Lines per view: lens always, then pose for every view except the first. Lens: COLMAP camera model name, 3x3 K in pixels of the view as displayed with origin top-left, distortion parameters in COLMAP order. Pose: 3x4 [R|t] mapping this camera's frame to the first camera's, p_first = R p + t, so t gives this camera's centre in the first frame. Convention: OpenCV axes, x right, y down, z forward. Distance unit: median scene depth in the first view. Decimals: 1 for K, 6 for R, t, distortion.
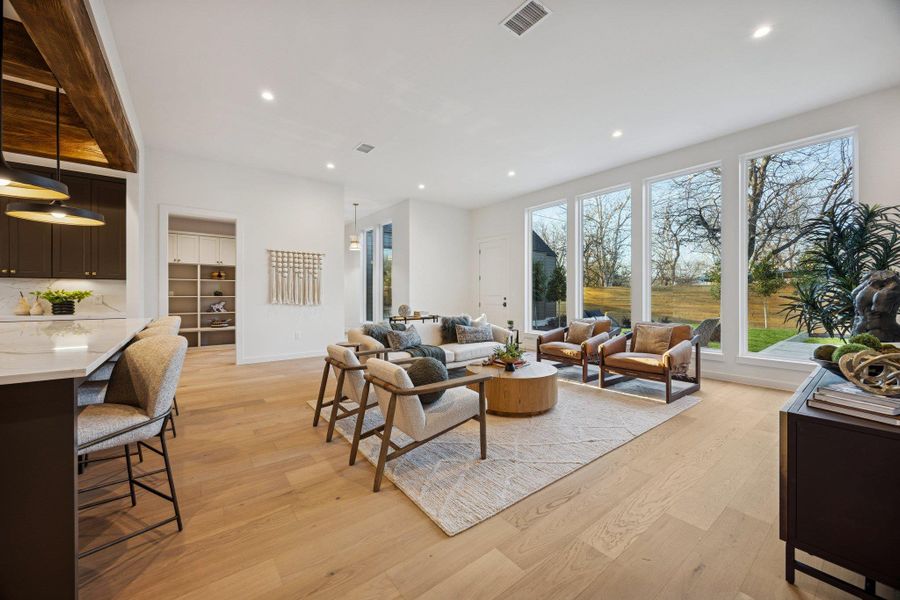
lens RADIAL K [[343.0, 0, 445.5], [0, 343.0, 295.5], [0, 0, 1]] dist [-0.001467, -0.000115]
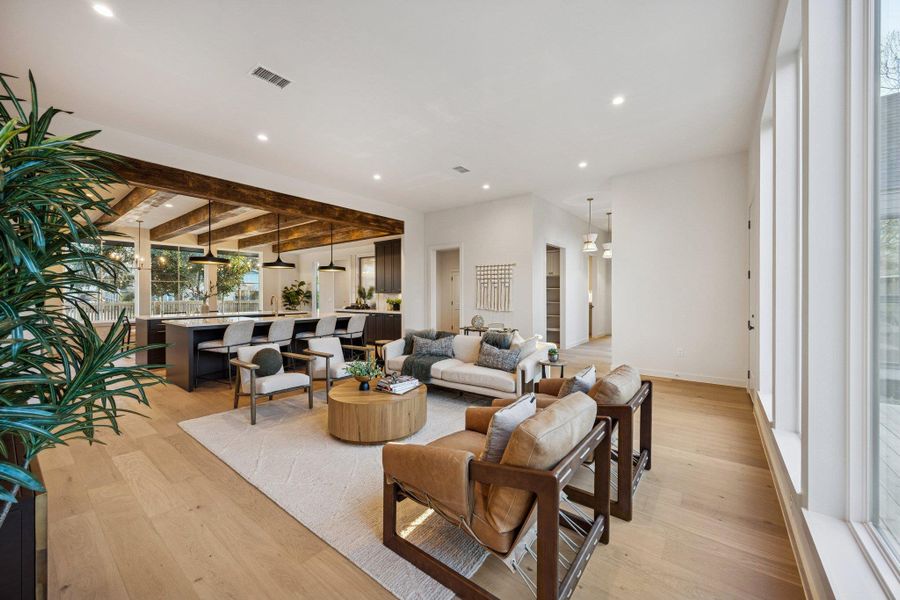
lens RADIAL K [[343.0, 0, 445.5], [0, 343.0, 295.5], [0, 0, 1]] dist [-0.001467, -0.000115]
pose [[0.244105, -0.002517, -0.969746, 1.298760], [-0.000260, 0.999996, -0.002661, -0.041566], [0.969749, 0.000902, 0.244103, 1.098599]]
